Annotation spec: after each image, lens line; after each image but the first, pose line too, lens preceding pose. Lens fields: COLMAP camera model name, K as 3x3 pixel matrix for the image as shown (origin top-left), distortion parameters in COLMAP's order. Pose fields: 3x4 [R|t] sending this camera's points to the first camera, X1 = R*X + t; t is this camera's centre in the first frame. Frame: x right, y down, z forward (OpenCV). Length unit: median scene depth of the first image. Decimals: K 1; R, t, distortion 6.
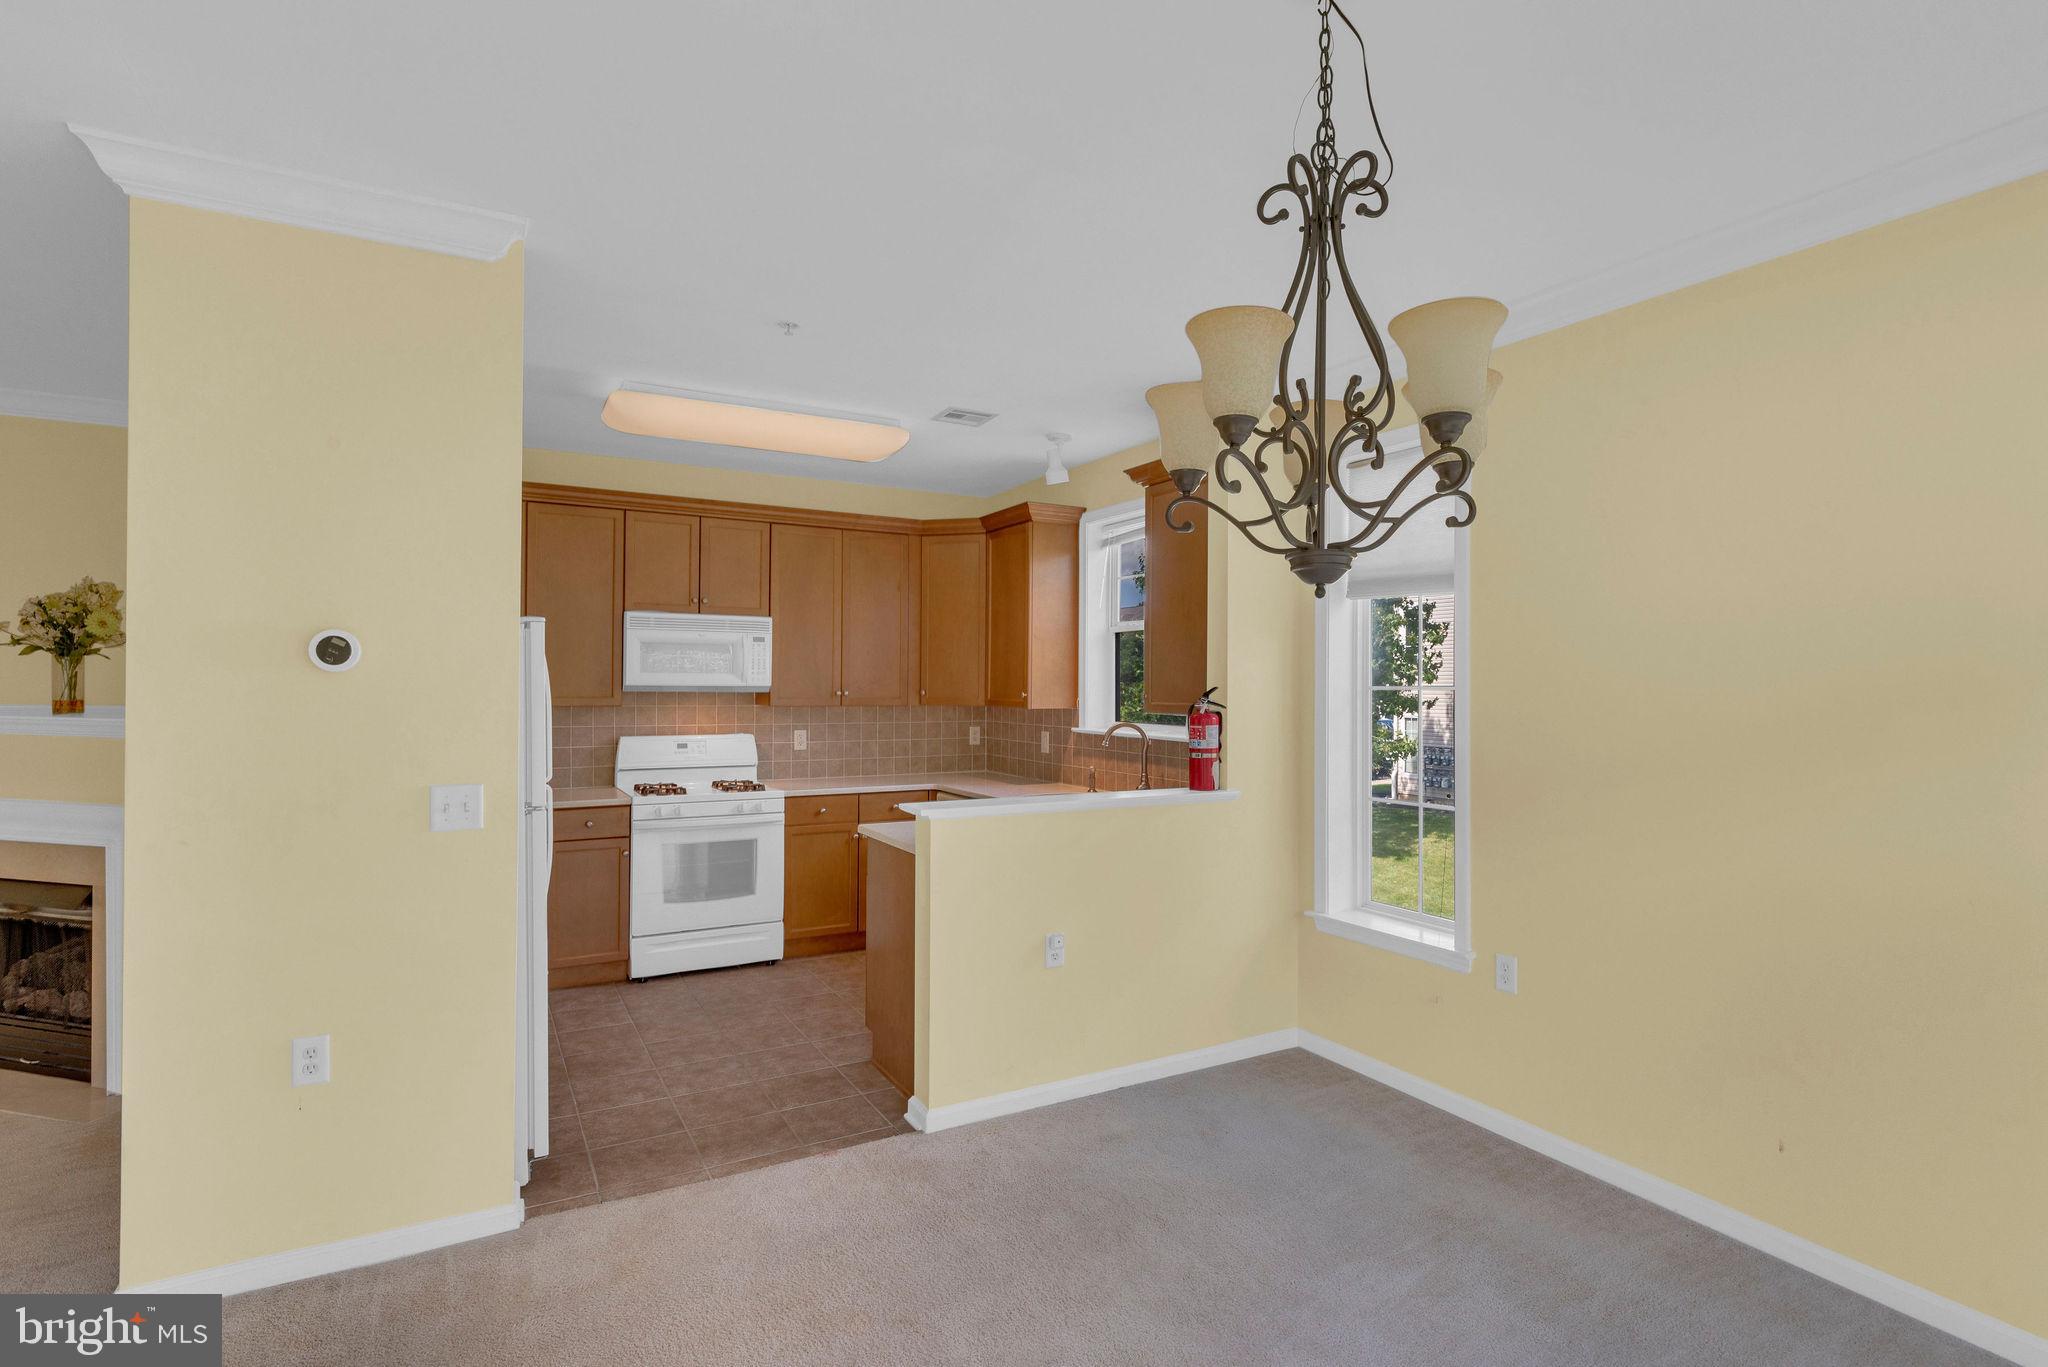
lens RADIAL K [[1002.1, 0, 1029.2], [0, 1002.1, 680.2], [0, 0, 1]] dist [-0.000626, 0.000320]
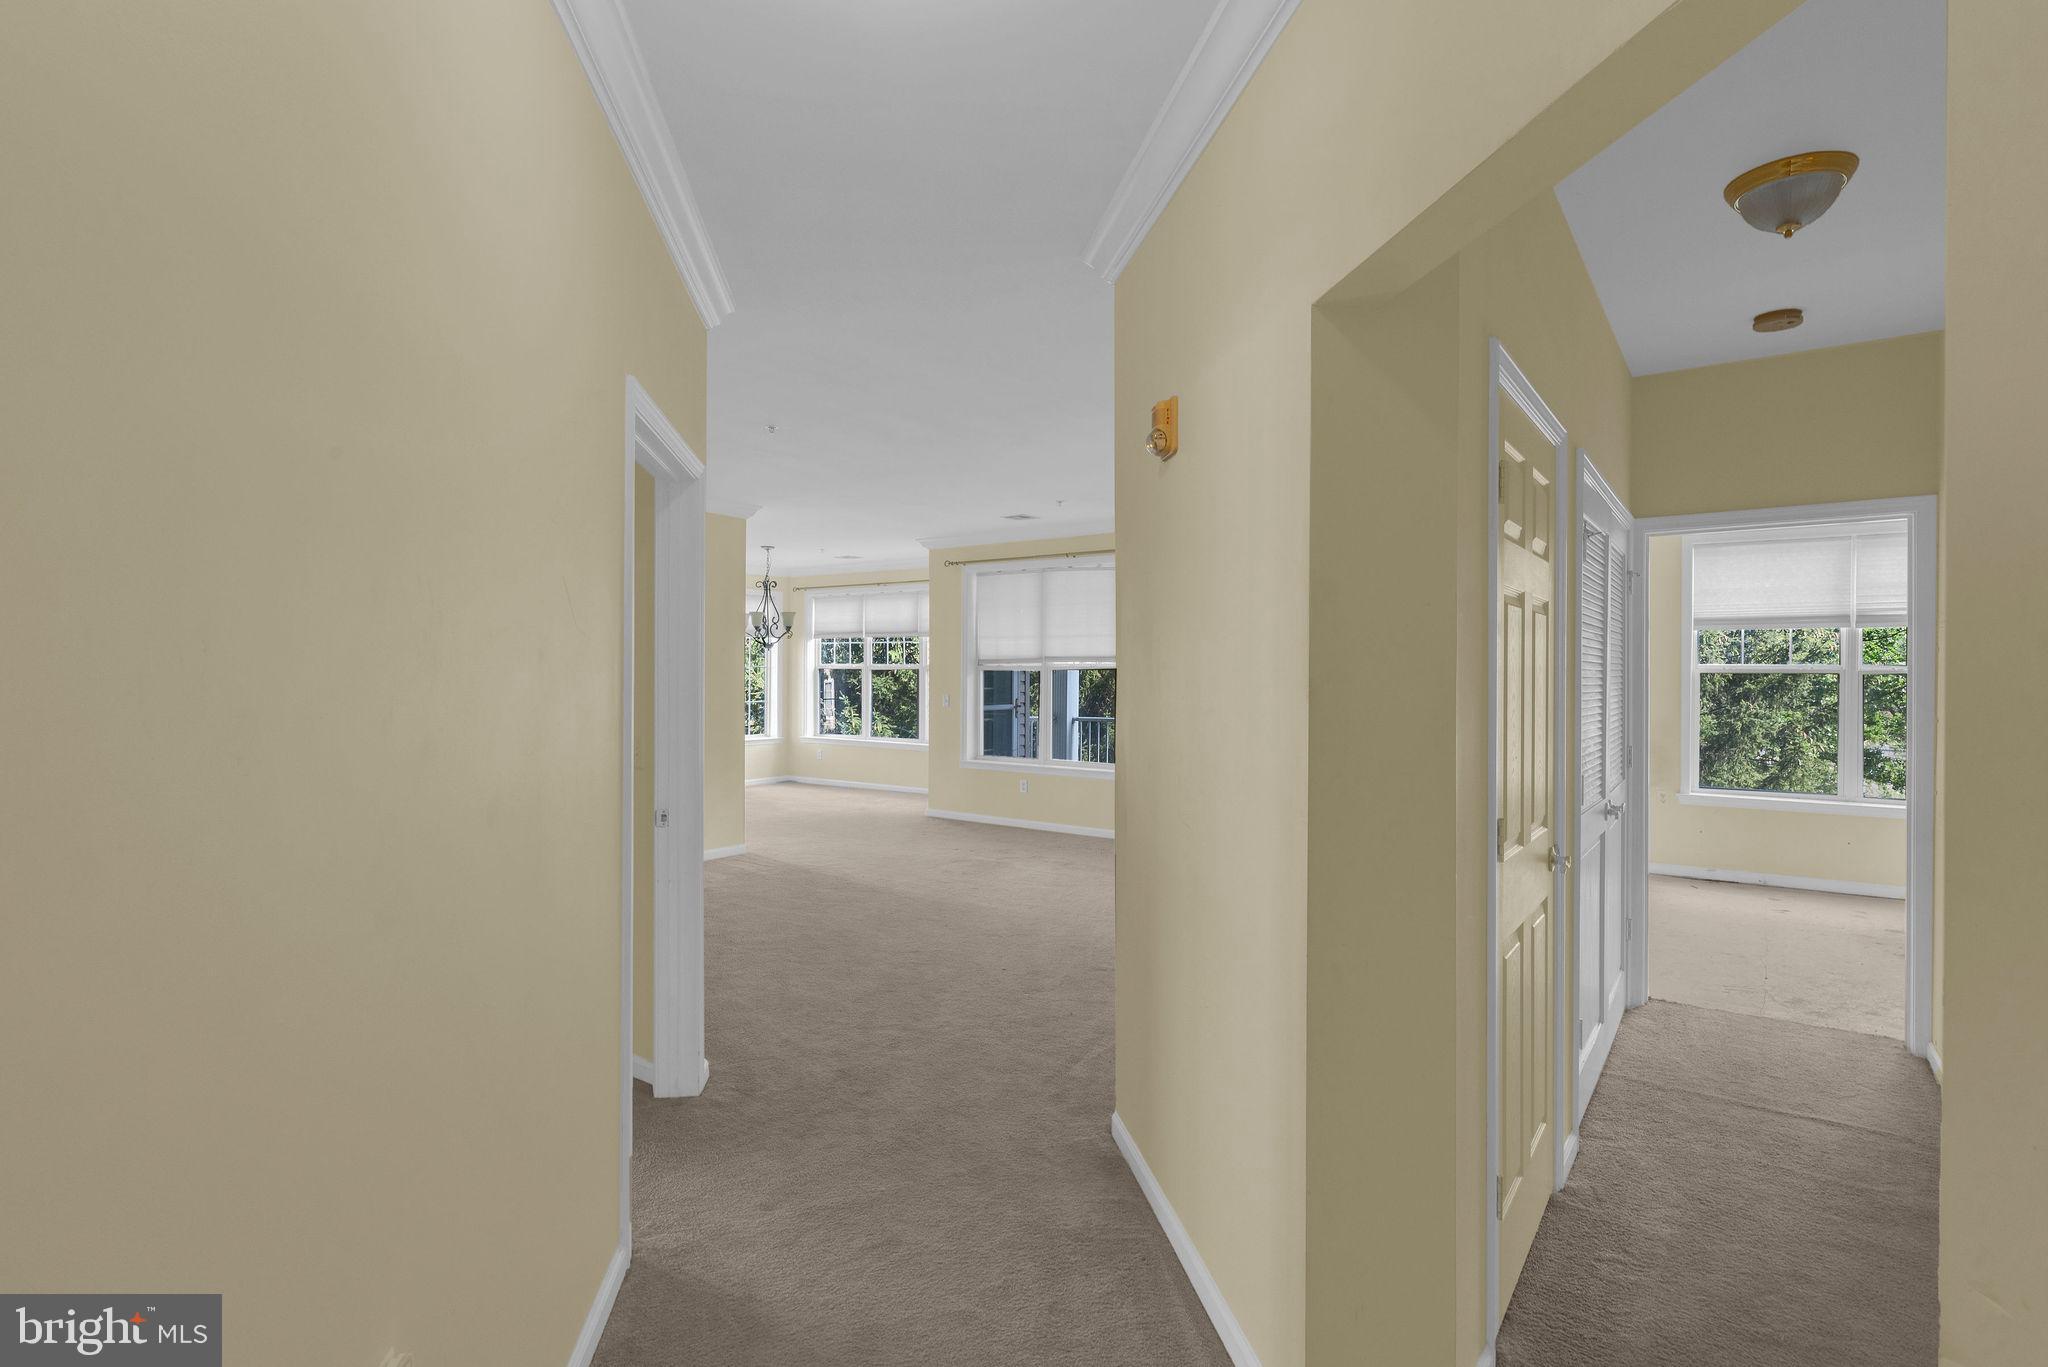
lens RADIAL K [[997.4, 0, 1028.1], [0, 997.4, 672.3], [0, 0, 1]] dist [0.001583, 0.000188]
pose [[-0.417950, -0.008812, 0.908427, -1.978242], [-0.013407, 0.999904, 0.003530, 0.002145], [-0.908371, -0.010704, -0.418028, 0.701758]]
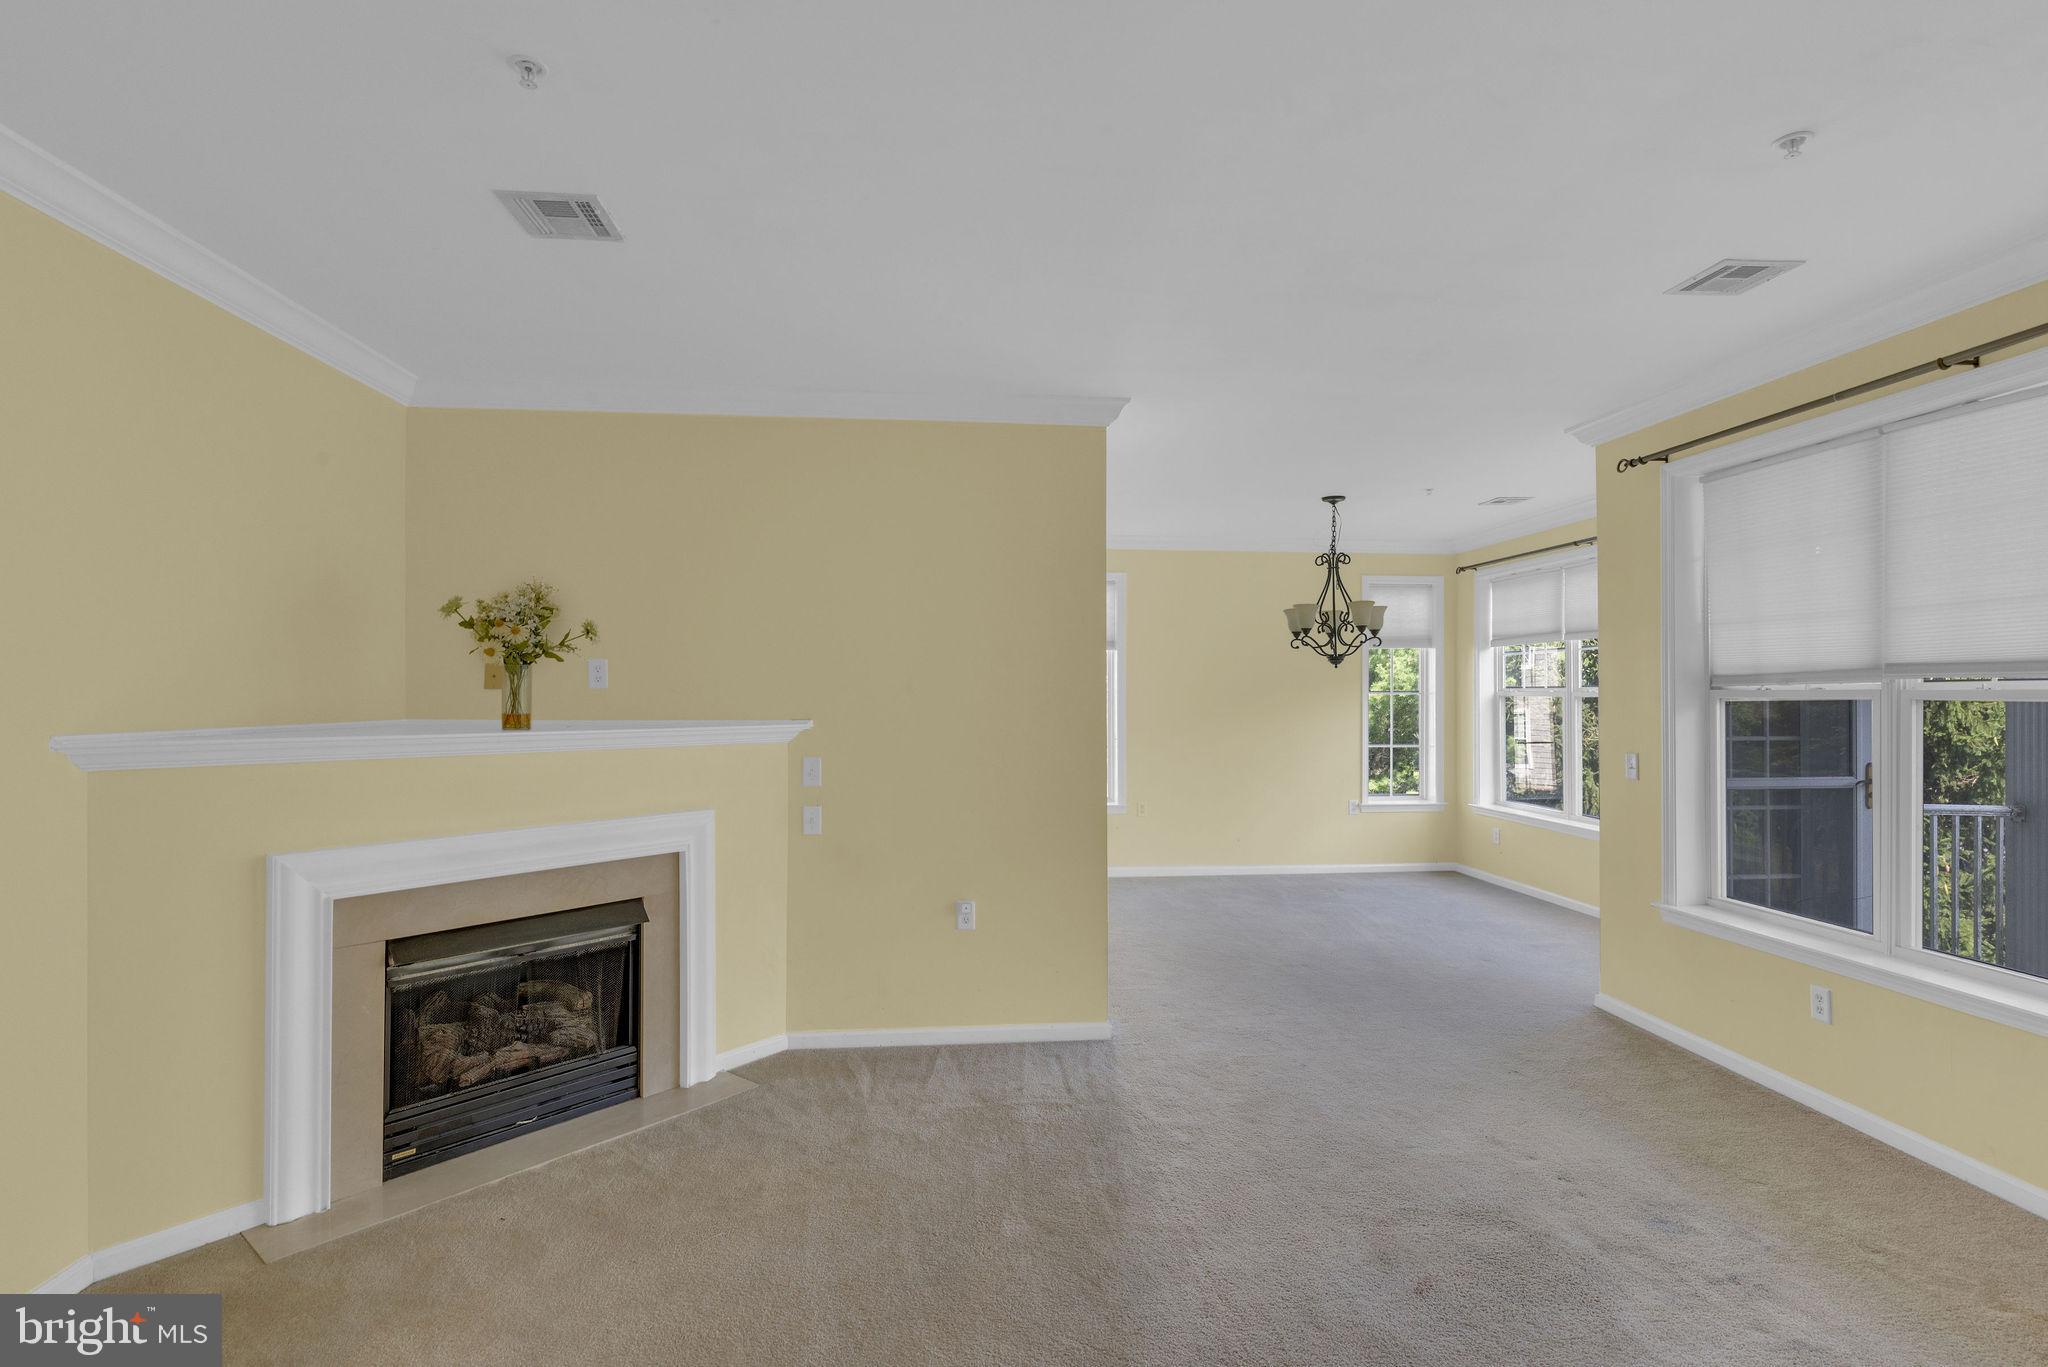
lens RADIAL K [[1003.0, 0, 1021.8], [0, 1003.0, 688.2], [0, 0, 1]] dist [-0.002343, 0.001080]
pose [[0.407573, -0.000824, 0.913172, -1.204859], [-0.003359, 0.999991, 0.002401, -0.004013], [-0.913167, -0.004046, 0.407567, 0.179612]]
